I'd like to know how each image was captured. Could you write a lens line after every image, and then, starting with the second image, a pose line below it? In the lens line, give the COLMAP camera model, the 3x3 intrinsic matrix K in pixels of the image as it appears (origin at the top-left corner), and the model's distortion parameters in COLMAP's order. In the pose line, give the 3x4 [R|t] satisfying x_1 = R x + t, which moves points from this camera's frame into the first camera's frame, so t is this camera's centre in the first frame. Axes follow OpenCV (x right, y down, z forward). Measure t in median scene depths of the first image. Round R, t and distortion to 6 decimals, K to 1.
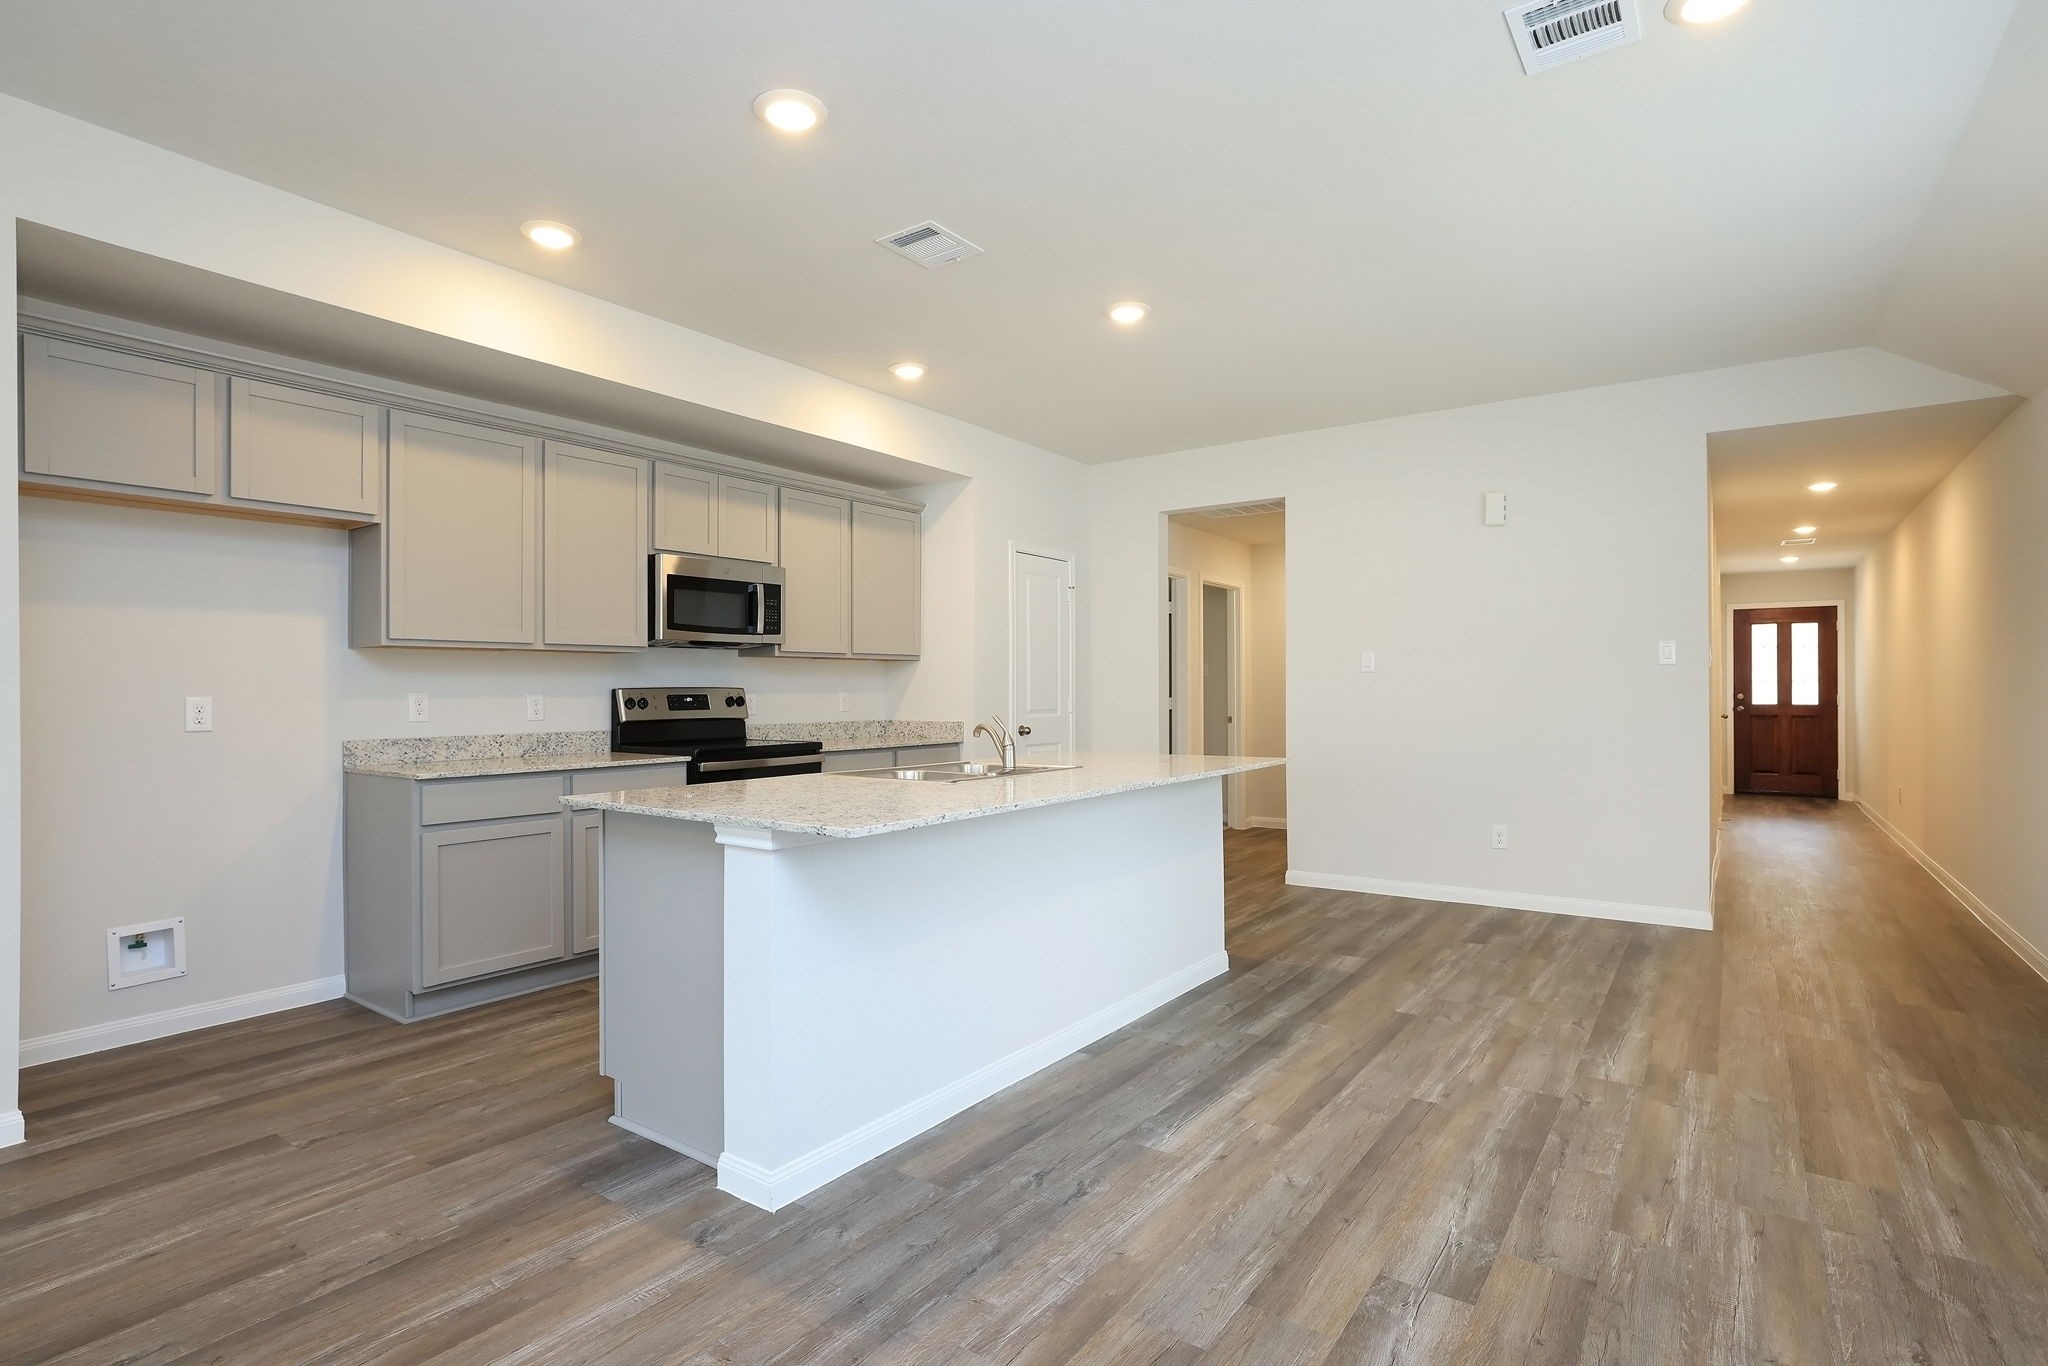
lens RADIAL K [[1009.6, 0, 1007.5], [0, 1009.6, 685.3], [0, 0, 1]] dist [-0.035093, 0.015834]
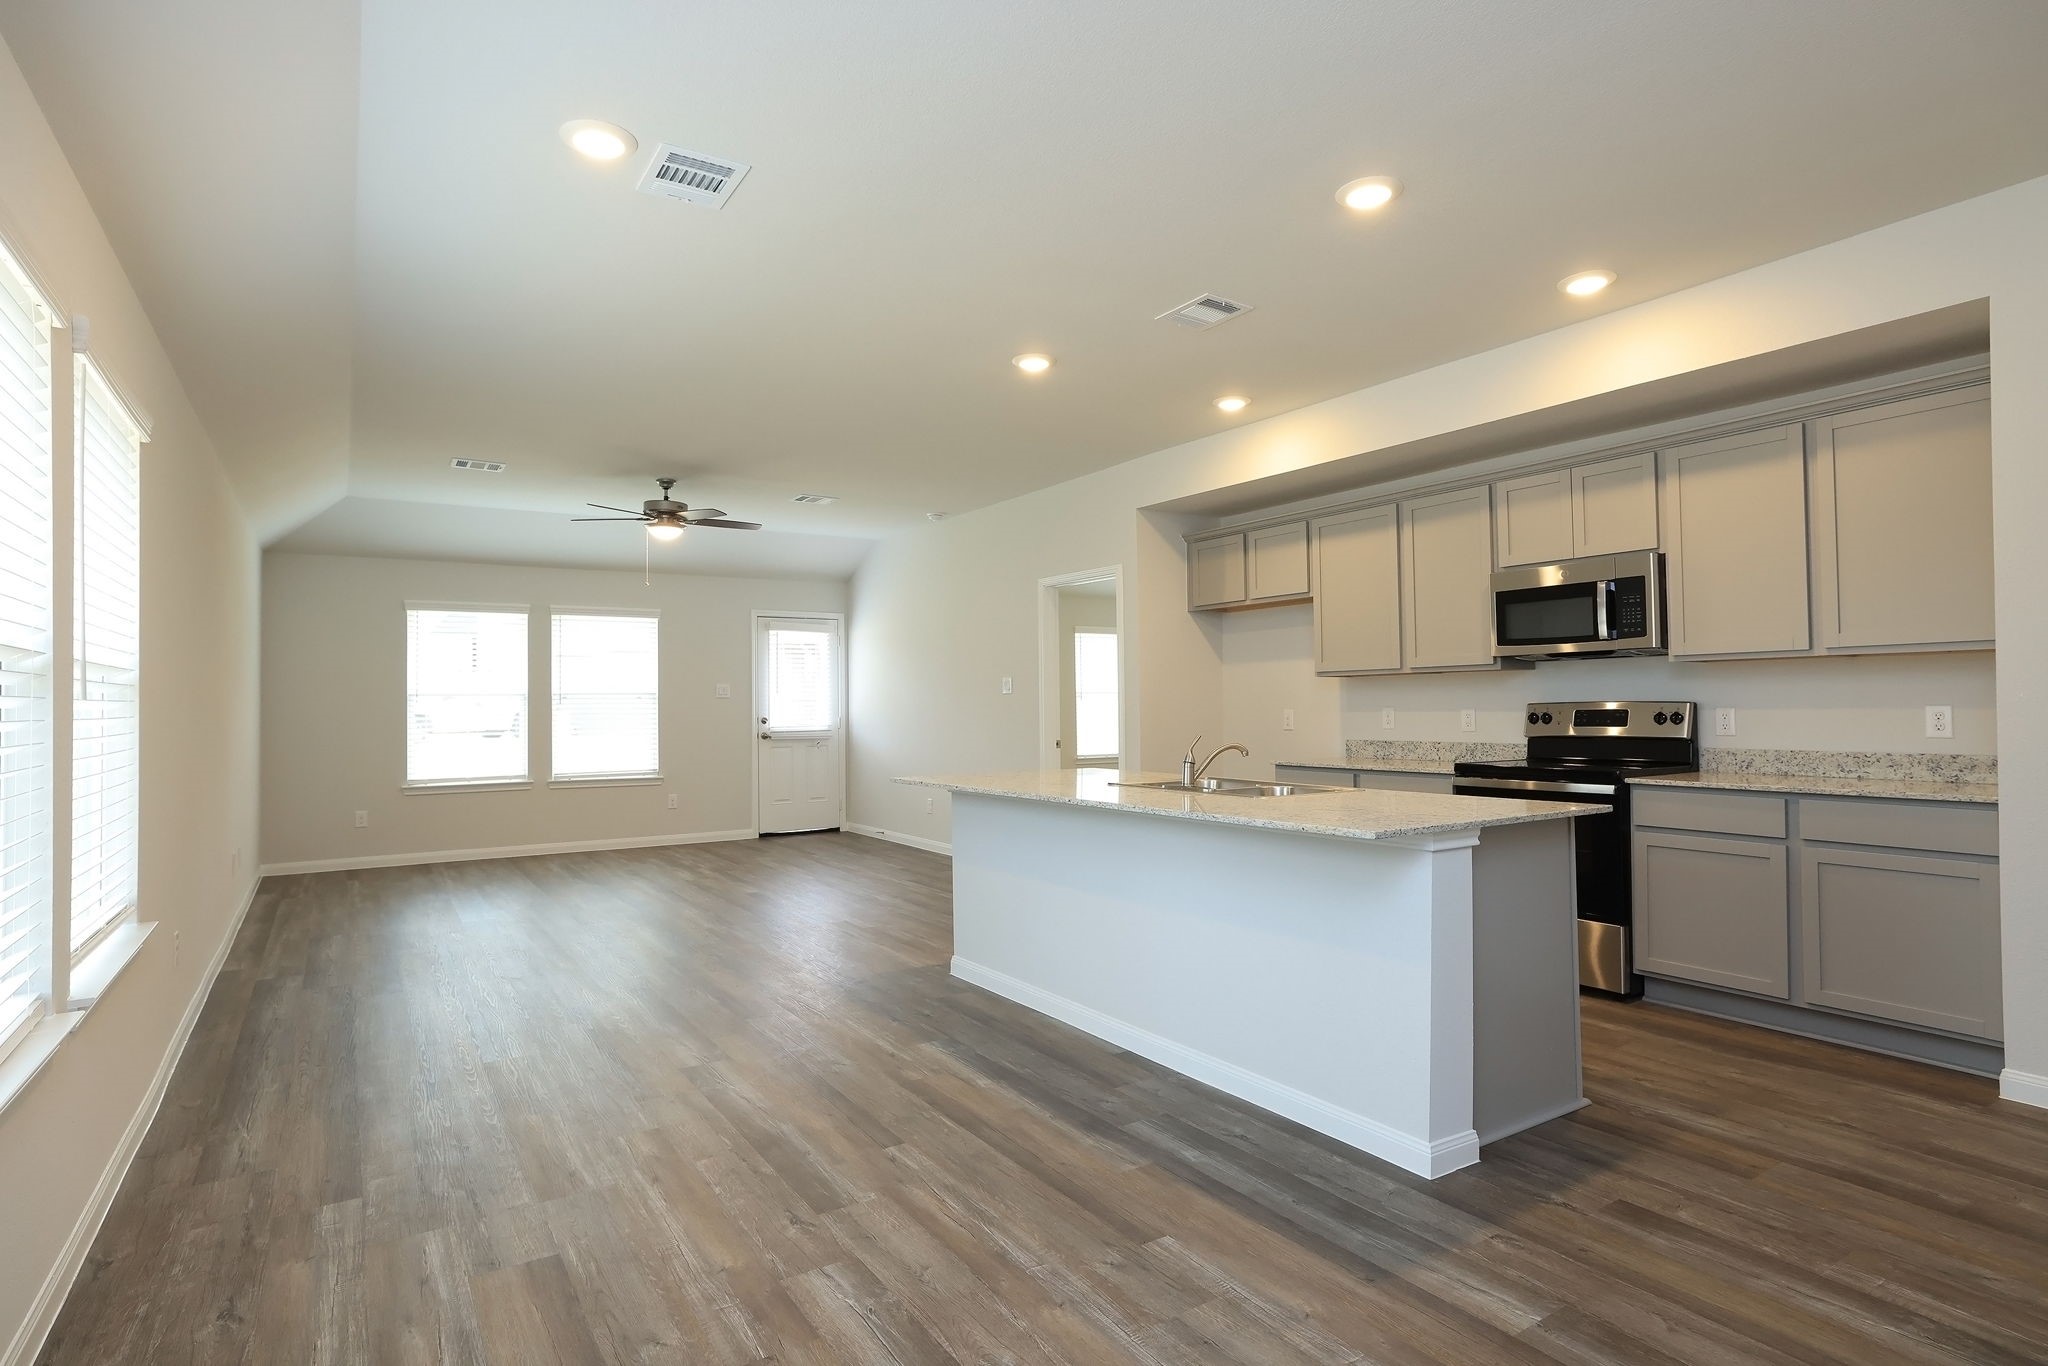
lens RADIAL K [[1065.7, 0, 1039.8], [0, 1065.7, 677.6], [0, 0, 1]] dist [-0.006579, 0.001817]
pose [[-0.346162, -0.016948, -0.938022, 0.943576], [0.017073, 0.999557, -0.024360, -0.006281], [0.938019, -0.024448, -0.345720, 1.054755]]
